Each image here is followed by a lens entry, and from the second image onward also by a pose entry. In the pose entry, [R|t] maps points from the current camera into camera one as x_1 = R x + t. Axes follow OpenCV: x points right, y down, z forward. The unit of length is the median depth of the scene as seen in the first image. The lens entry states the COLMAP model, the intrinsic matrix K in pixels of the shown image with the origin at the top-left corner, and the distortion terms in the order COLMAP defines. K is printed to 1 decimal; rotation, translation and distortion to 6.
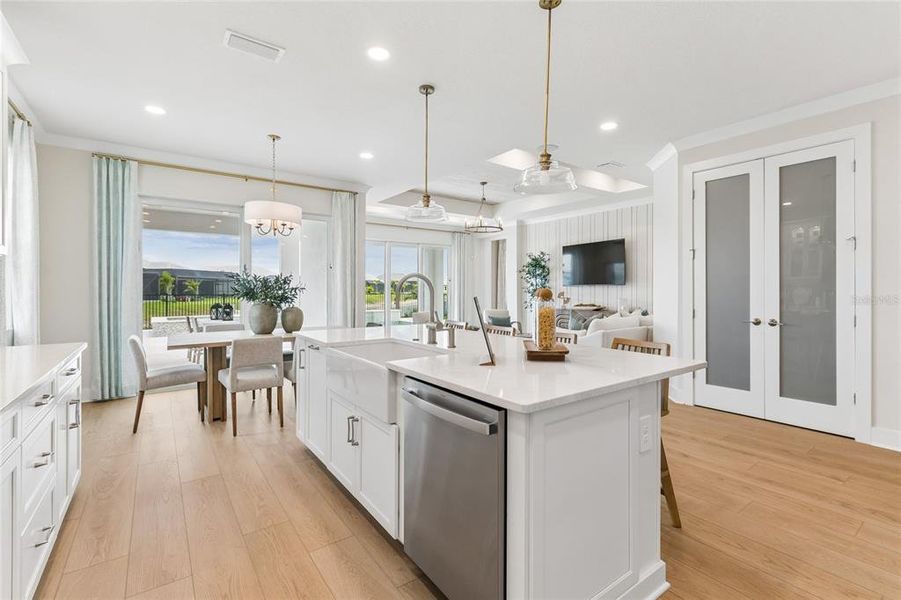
lens RADIAL K [[411.6, 0, 454.9], [0, 411.6, 290.4], [0, 0, 1]] dist [0.001254, 0.000523]
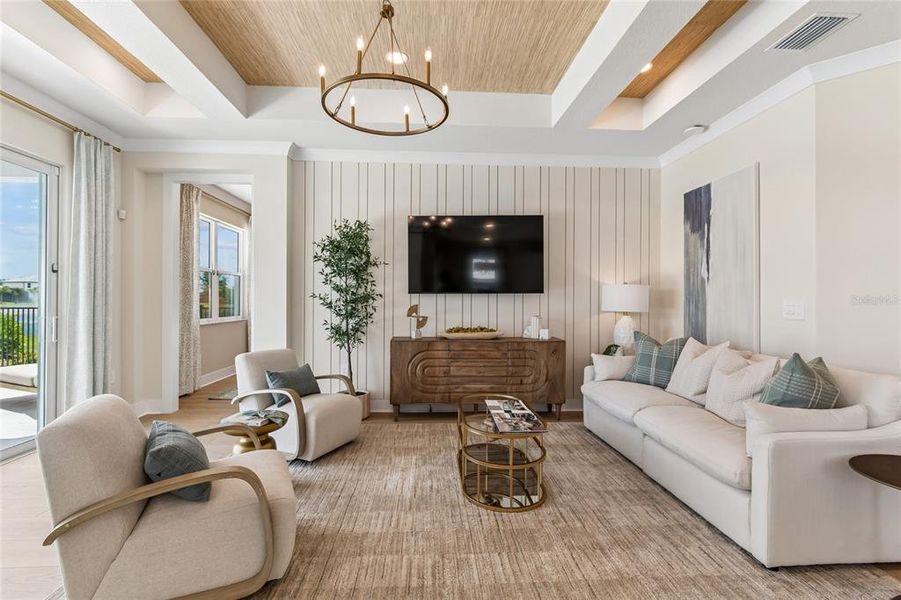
lens RADIAL K [[398.3, 0, 450.5], [0, 398.3, 300.0], [0, 0, 1]] dist [-0.010092, -0.000042]
pose [[0.545988, 0.001739, 0.837791, -0.232983], [-0.002810, 0.999996, -0.000245, -0.004747], [-0.837789, -0.002221, 0.545990, 1.282722]]
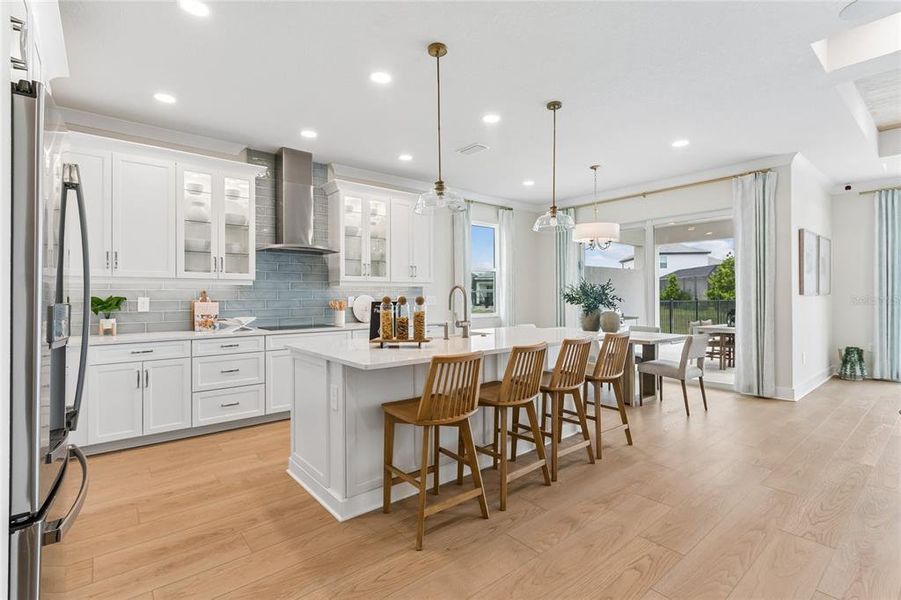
lens RADIAL K [[417.0, 0, 448.6], [0, 417.0, 294.3], [0, 0, 1]] dist [0.001051, 0.000270]
pose [[0.061520, -0.008833, -0.998067, 0.701128], [0.008485, 0.999929, -0.008326, 0.002366], [0.998070, -0.007956, 0.061591, 0.475986]]
